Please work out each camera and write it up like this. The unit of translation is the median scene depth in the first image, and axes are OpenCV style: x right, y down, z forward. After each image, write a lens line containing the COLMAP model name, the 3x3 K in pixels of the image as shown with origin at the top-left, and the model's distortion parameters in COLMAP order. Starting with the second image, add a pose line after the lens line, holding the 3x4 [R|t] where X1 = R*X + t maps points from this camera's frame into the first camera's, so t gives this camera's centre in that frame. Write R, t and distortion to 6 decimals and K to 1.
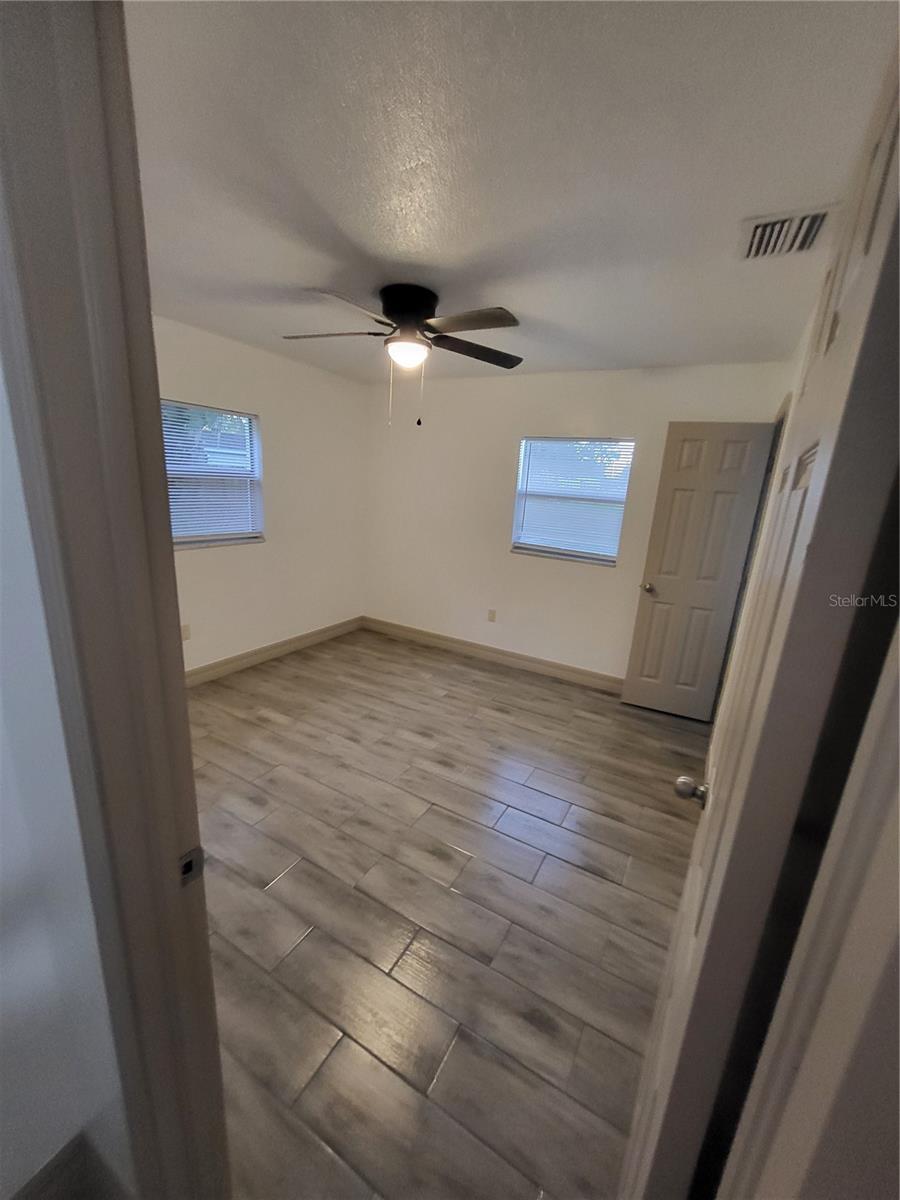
lens RADIAL K [[469.5, 0, 453.9], [0, 469.5, 603.8], [0, 0, 1]] dist [0.004566, -0.000166]
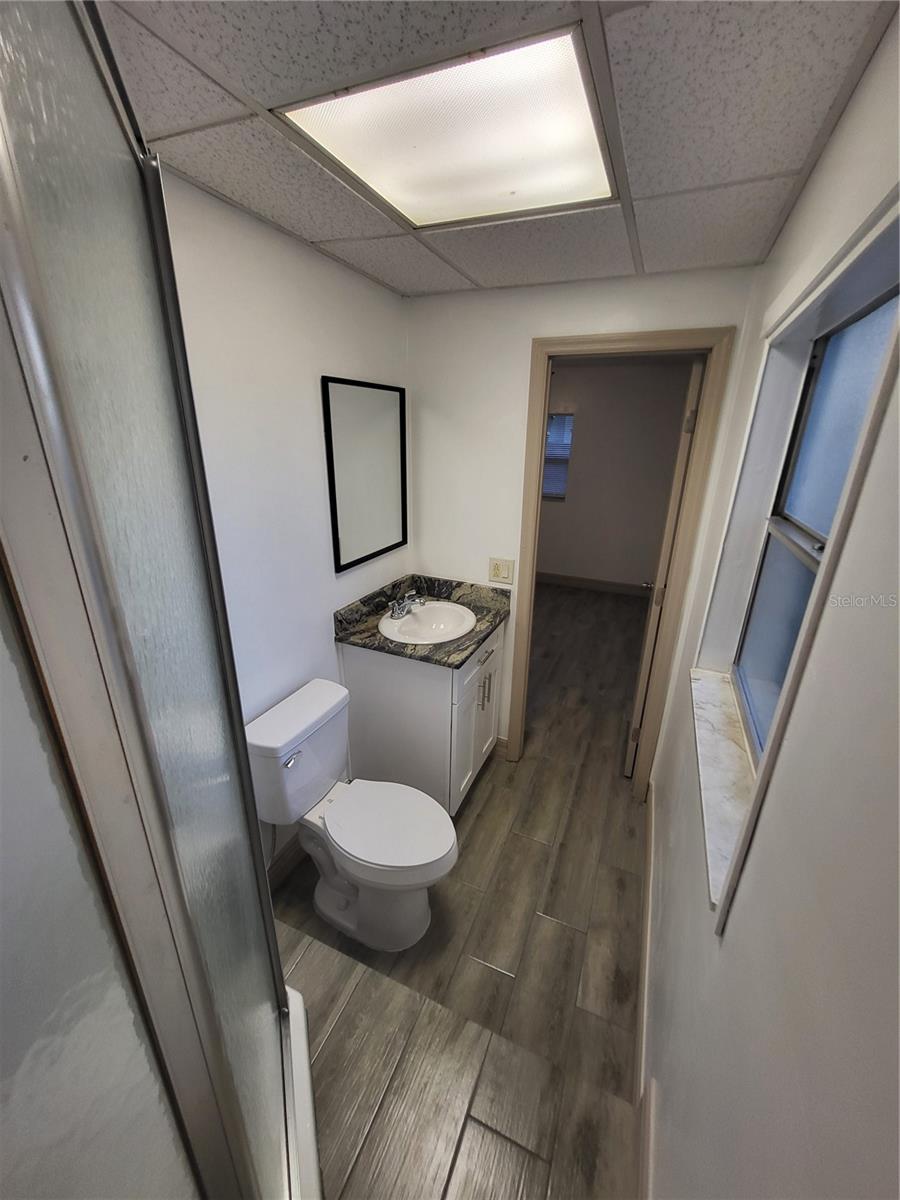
lens RADIAL K [[469.5, 0, 453.9], [0, 469.5, 603.8], [0, 0, 1]] dist [0.004566, -0.000166]
pose [[0.107085, 0.286467, -0.952087, 1.230800], [-0.270770, 0.929801, 0.249307, -0.130351], [0.956669, 0.231099, 0.177135, 0.576268]]
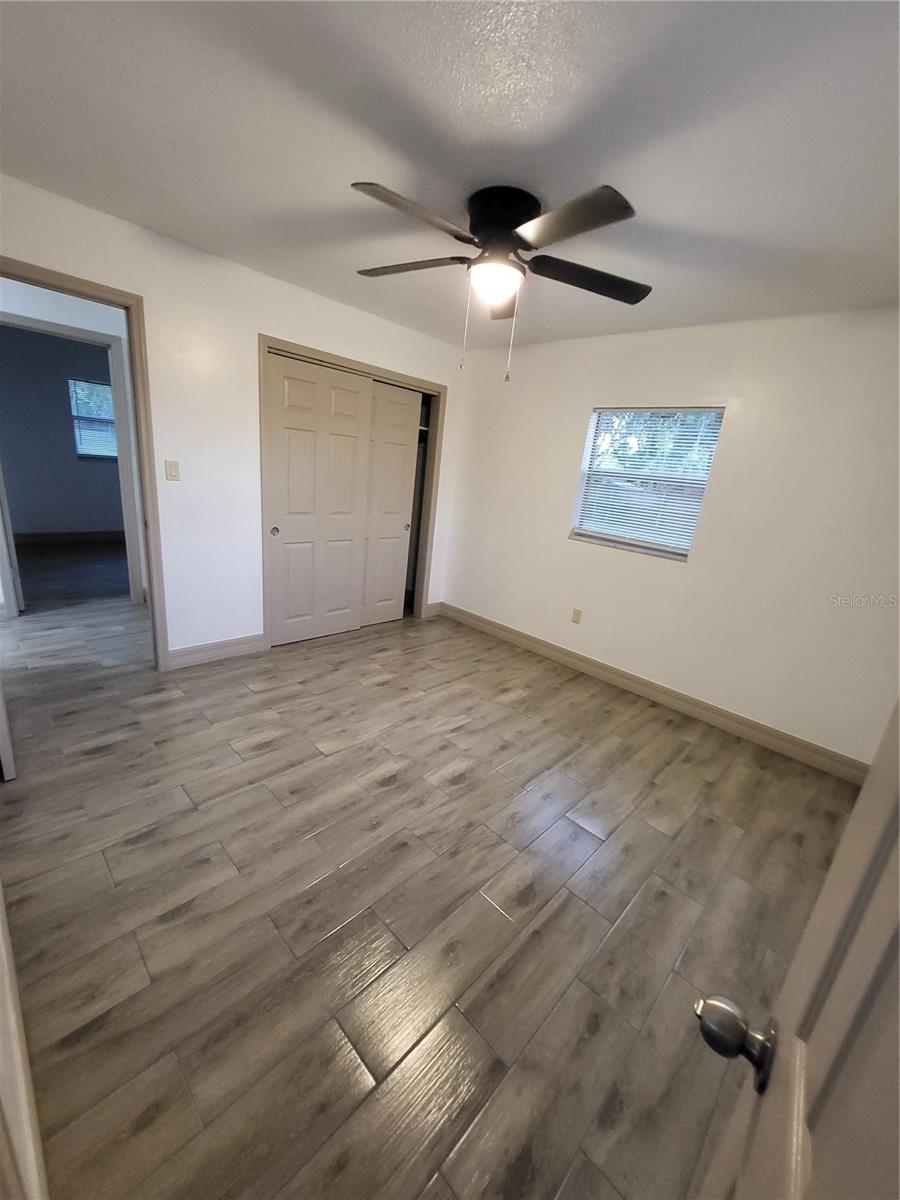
lens RADIAL K [[469.5, 0, 453.9], [0, 469.5, 603.8], [0, 0, 1]] dist [0.004566, -0.000166]
pose [[-0.237631, 0.191067, -0.952379, 0.575478], [-0.359329, 0.893620, 0.268936, -0.168226], [0.902449, 0.406125, -0.143696, 0.930929]]
